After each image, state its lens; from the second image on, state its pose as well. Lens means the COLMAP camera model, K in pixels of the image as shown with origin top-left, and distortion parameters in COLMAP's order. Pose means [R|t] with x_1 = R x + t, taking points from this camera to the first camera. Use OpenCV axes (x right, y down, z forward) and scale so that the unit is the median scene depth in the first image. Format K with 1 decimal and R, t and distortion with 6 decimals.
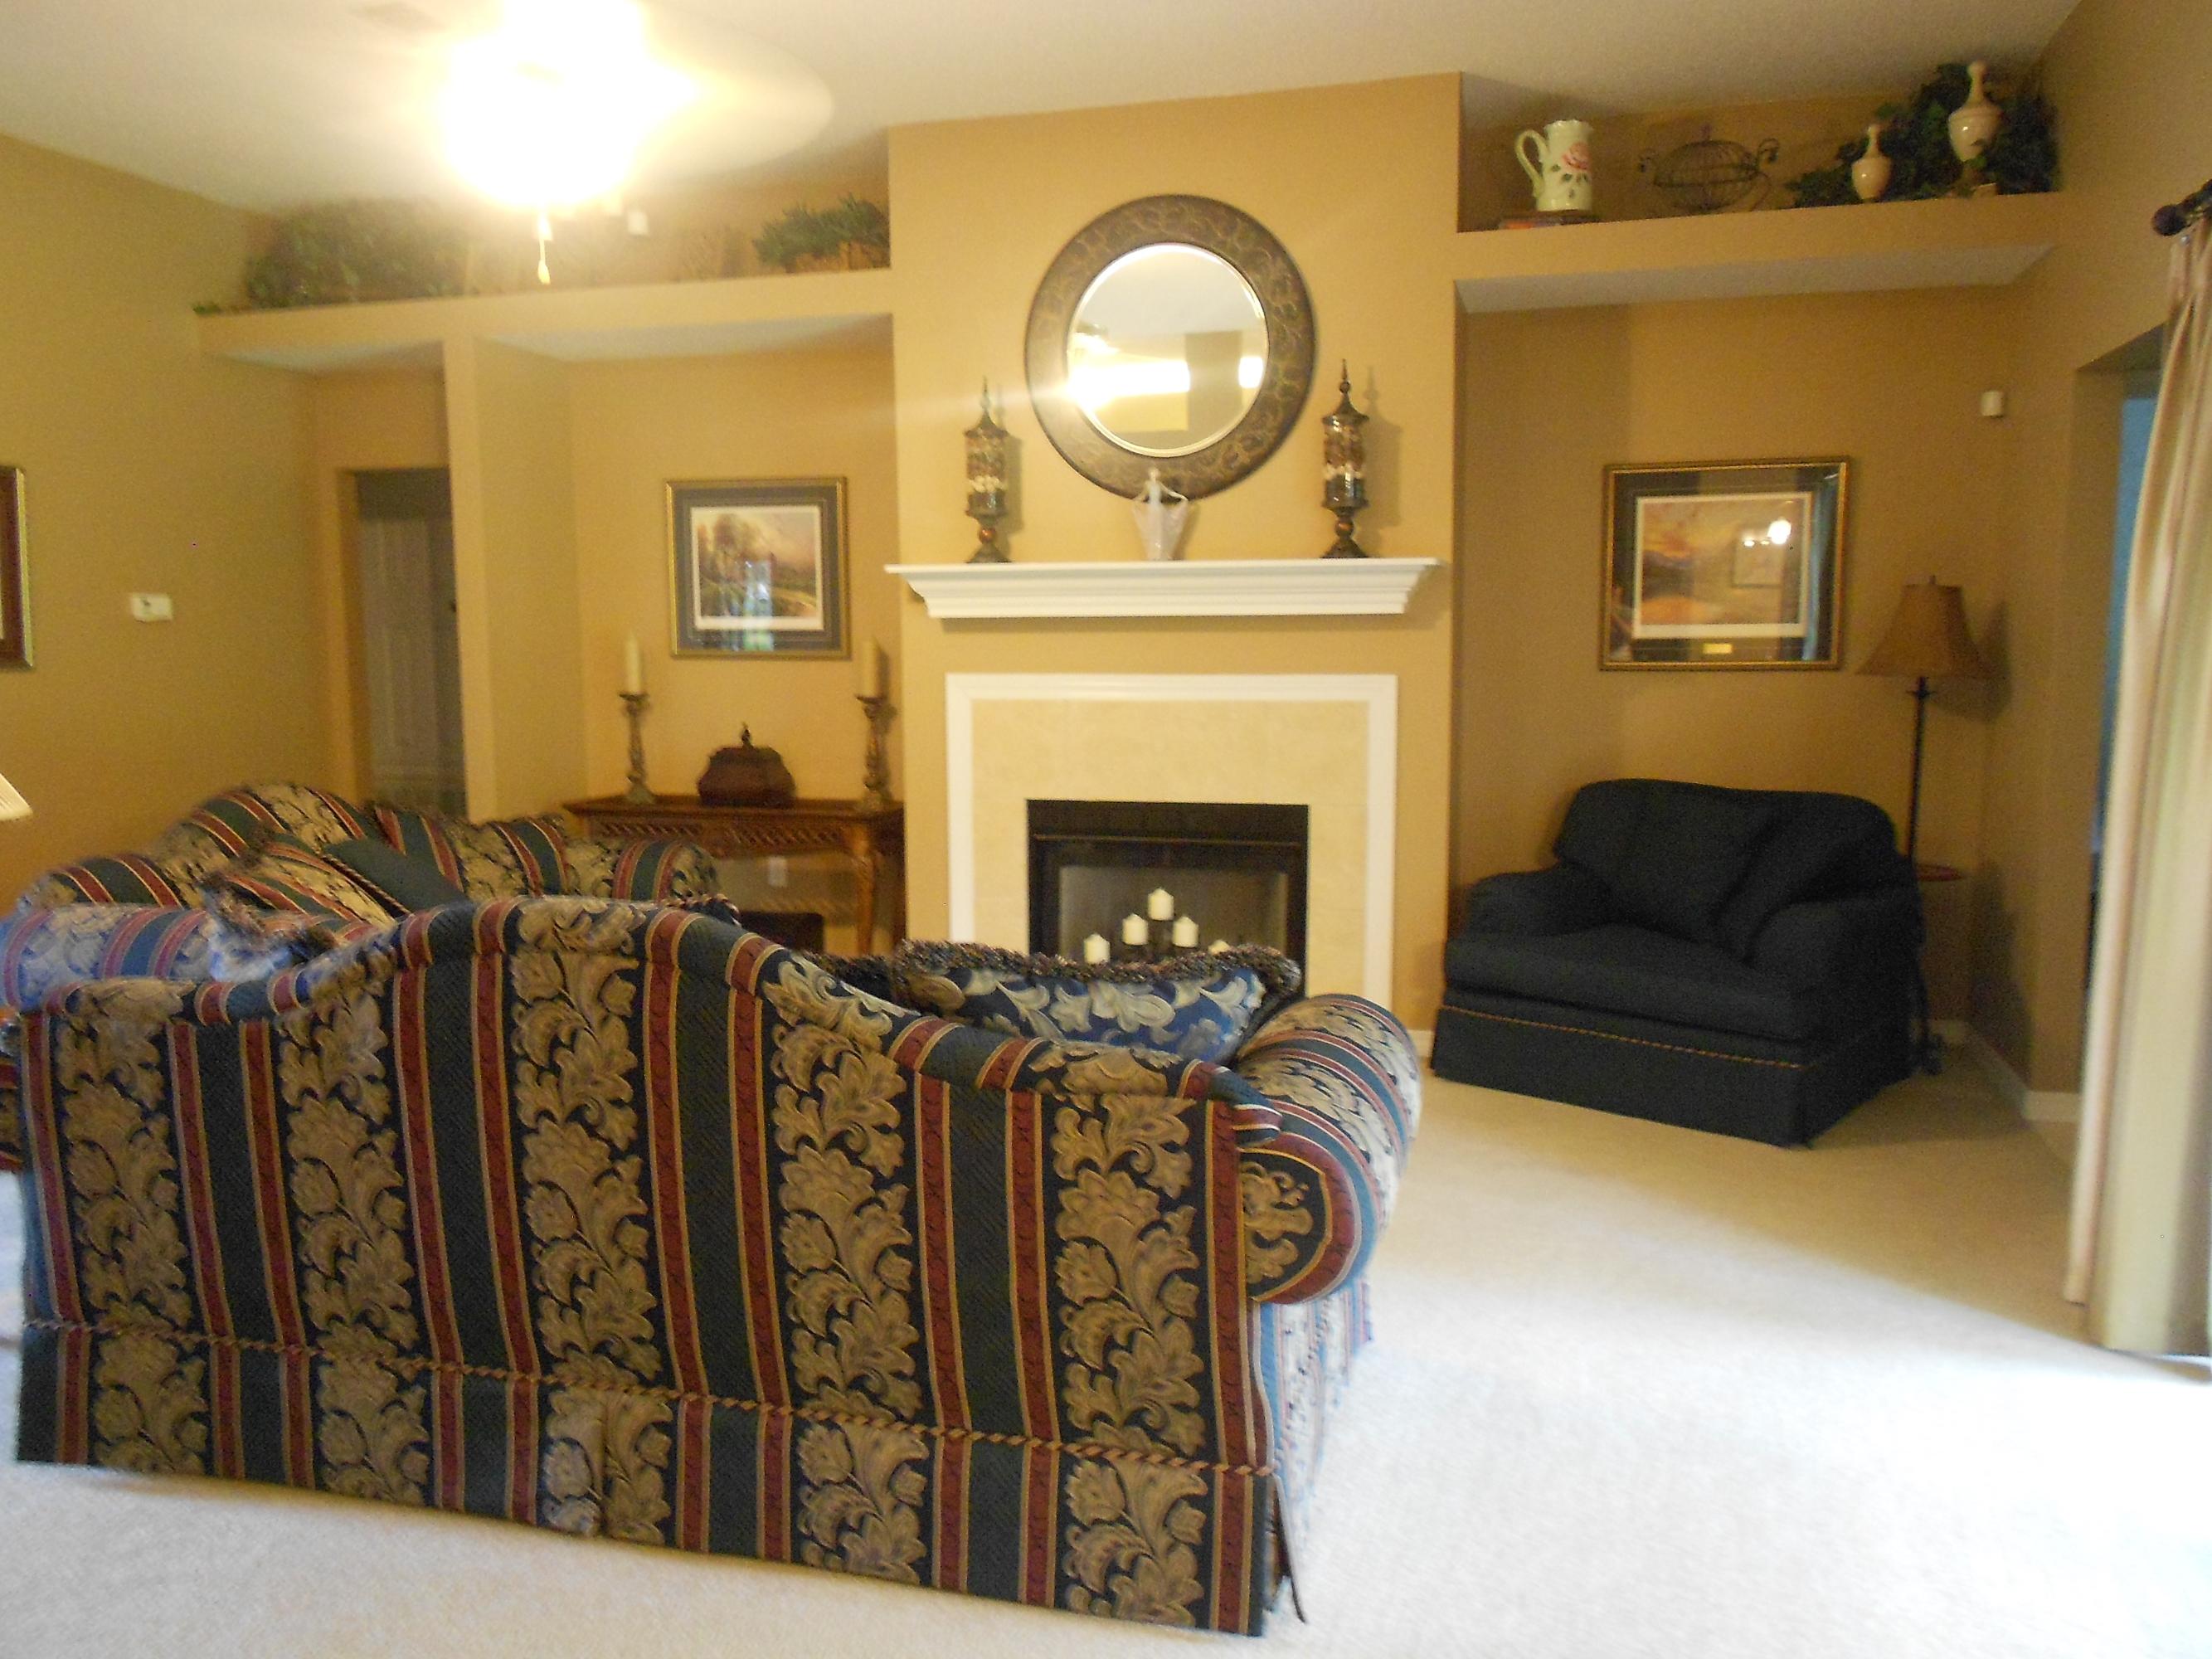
lens RADIAL K [[1723.6, 0, 1103.0], [0, 1723.6, 851.6], [0, 0, 1]] dist [0.013835, -0.009079]
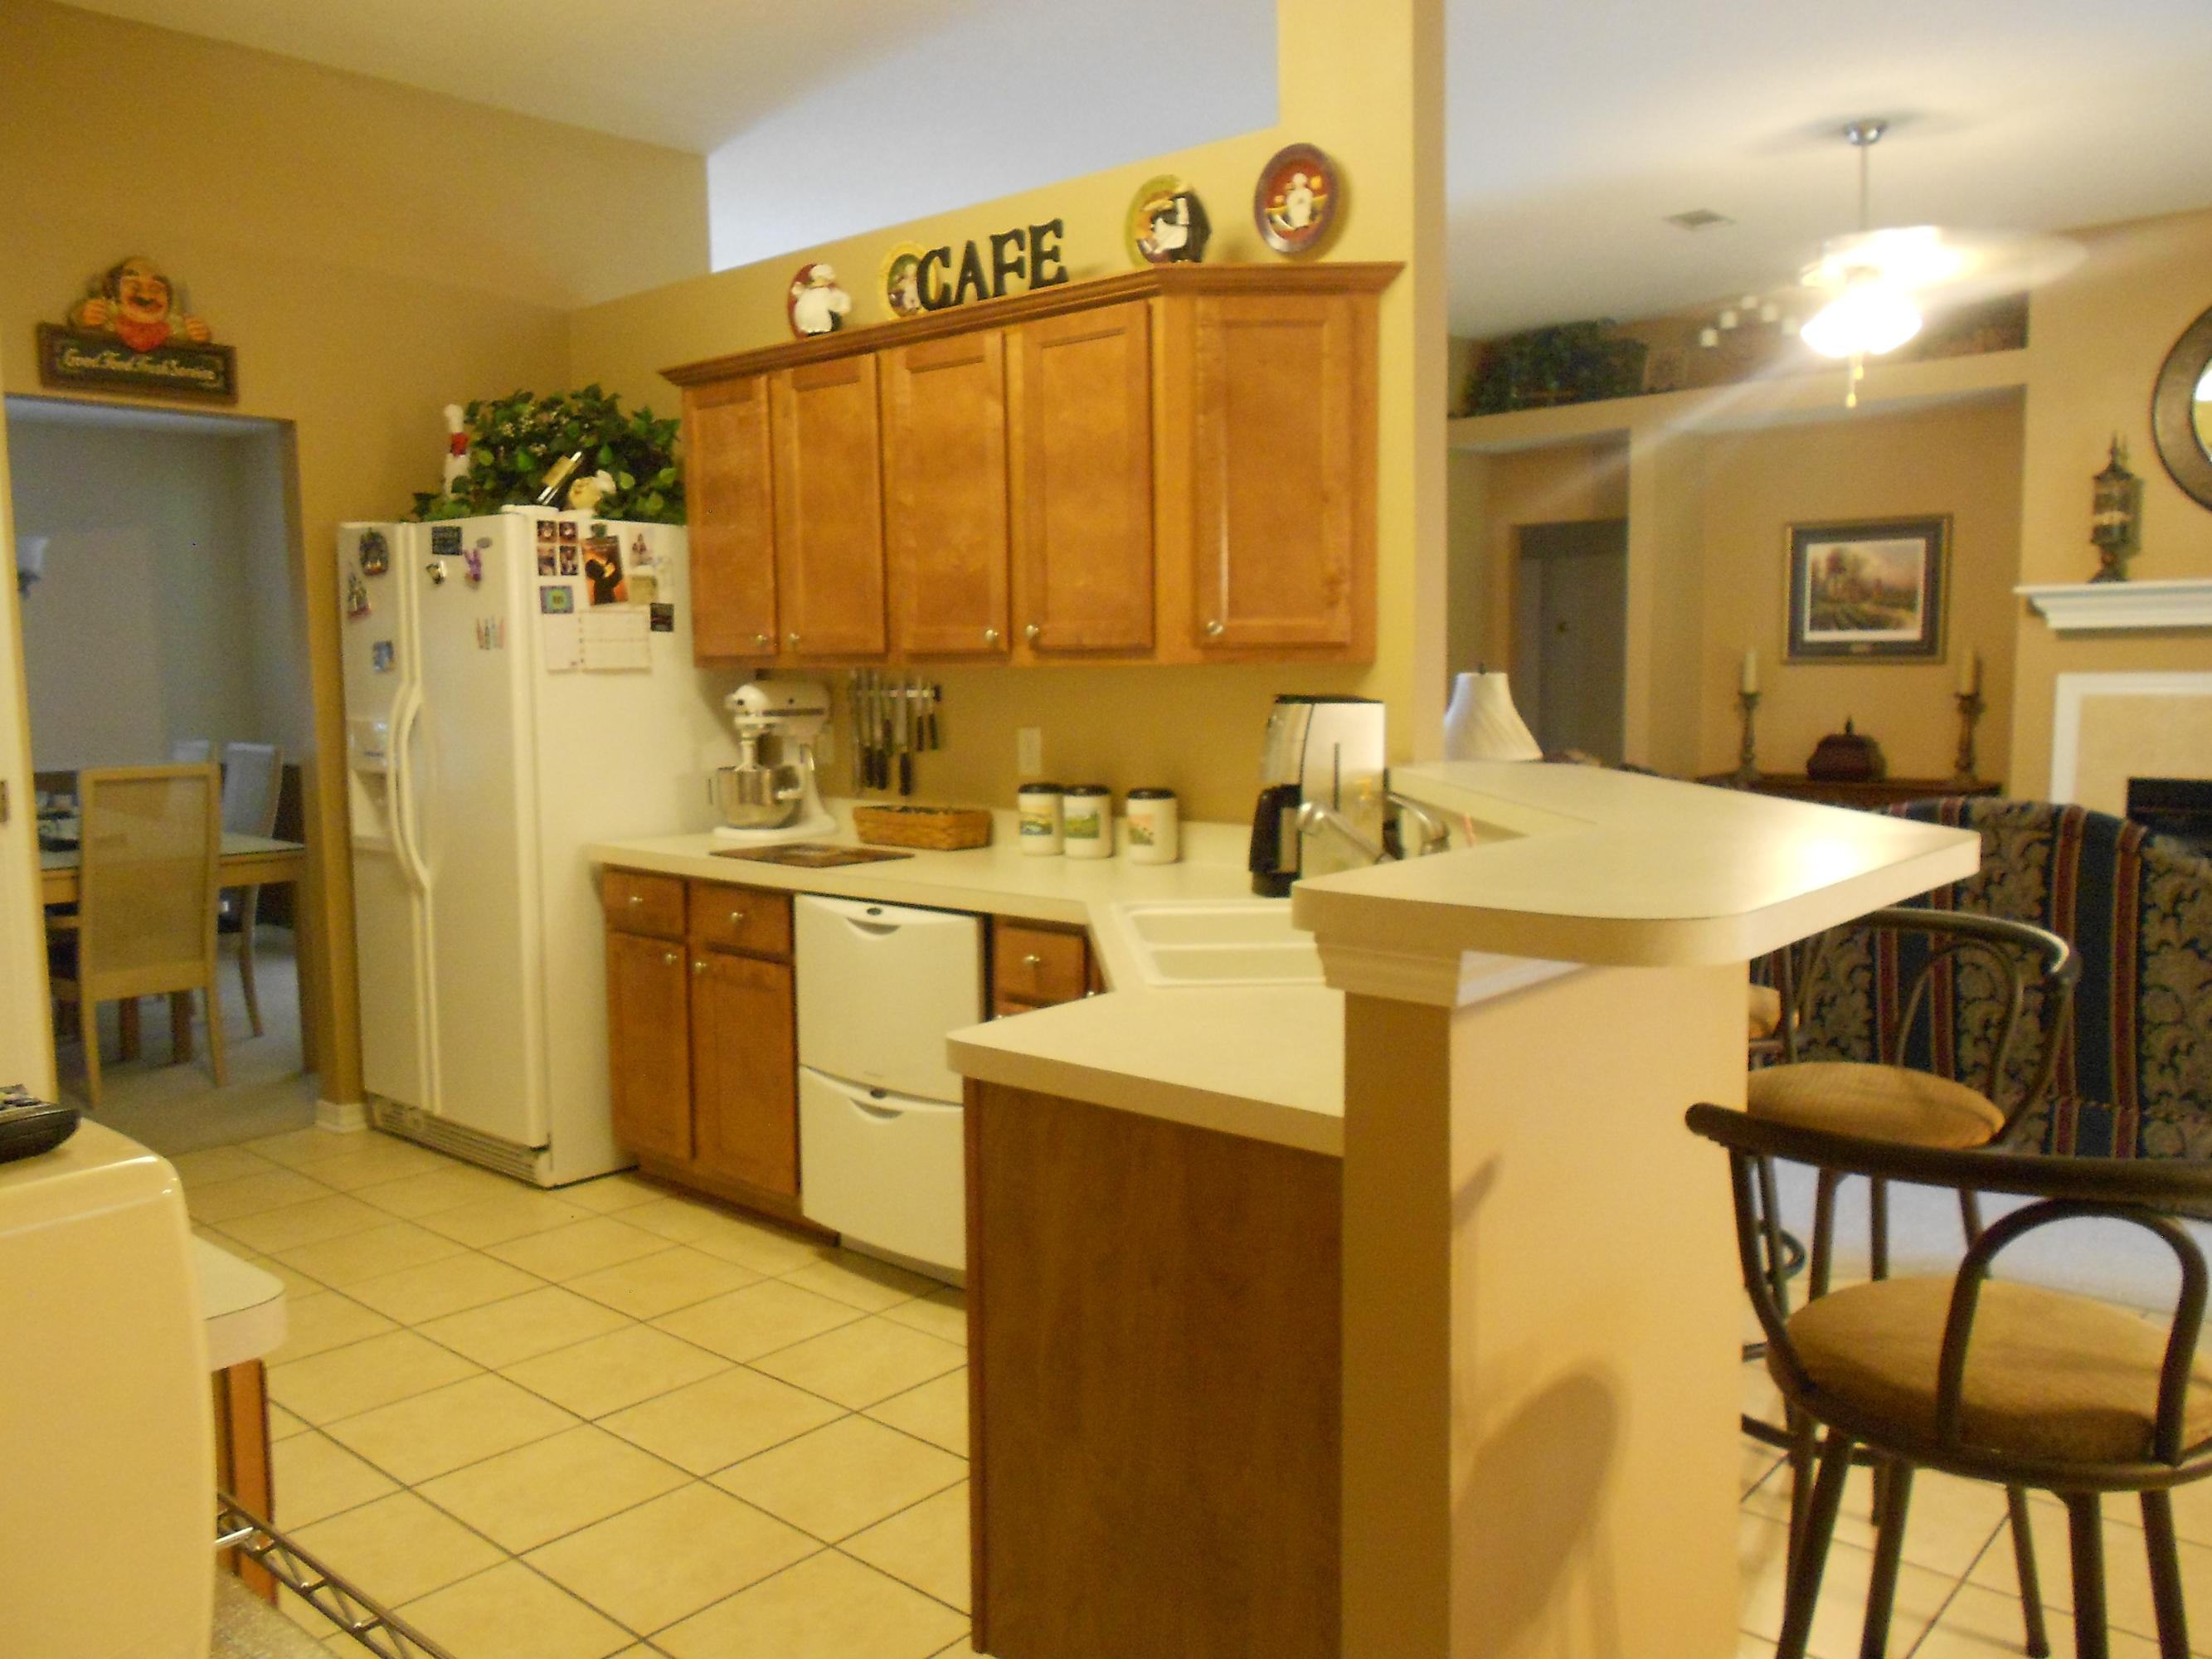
lens RADIAL K [[1723.6, 0, 1129.0], [0, 1723.6, 853.0], [0, 0, 1]] dist [0.013835, -0.009079]
pose [[0.898407, 0.038693, -0.437457, -0.144744], [-0.041727, 0.999125, 0.002679, 0.049217], [0.437178, 0.015847, 0.899235, -0.397297]]
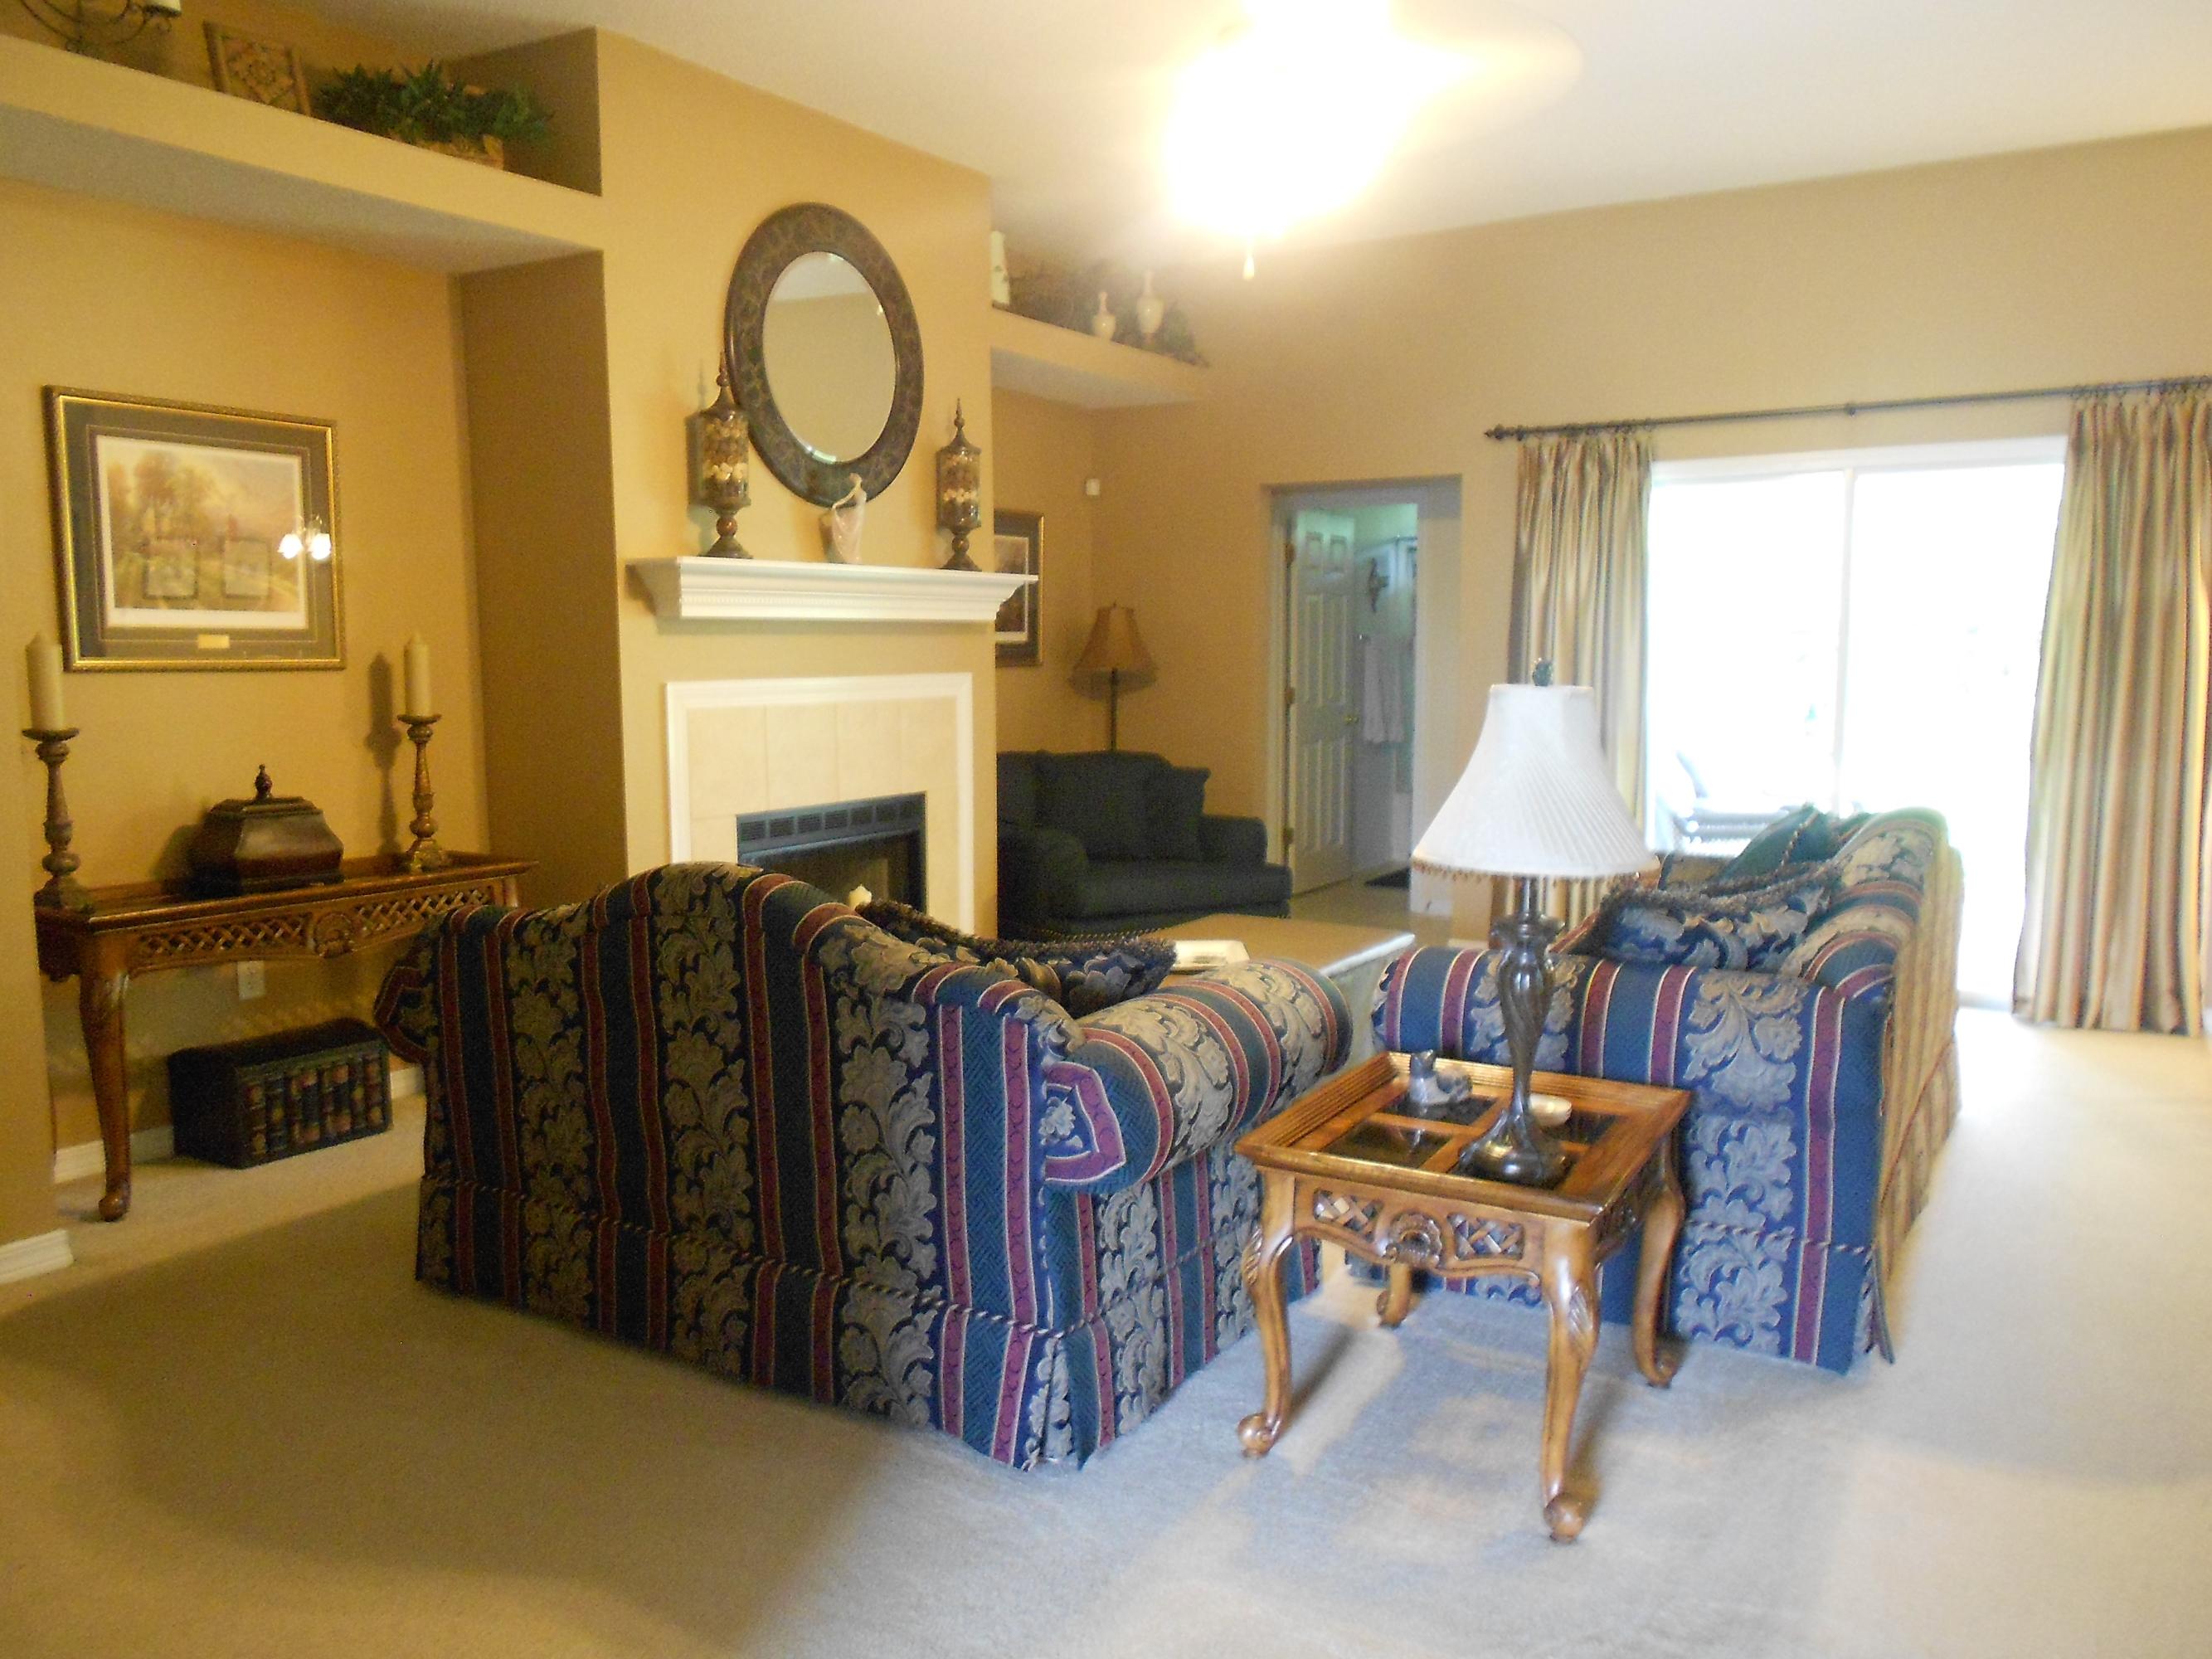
lens RADIAL K [[1723.6, 0, 1112.3], [0, 1723.6, 837.1], [0, 0, 1]] dist [0.013835, -0.009079]
pose [[0.266730, -0.109429, 0.957539, -0.893230], [0.115667, 0.989987, 0.080917, -0.071964], [-0.956805, 0.089173, 0.276717, 0.564705]]
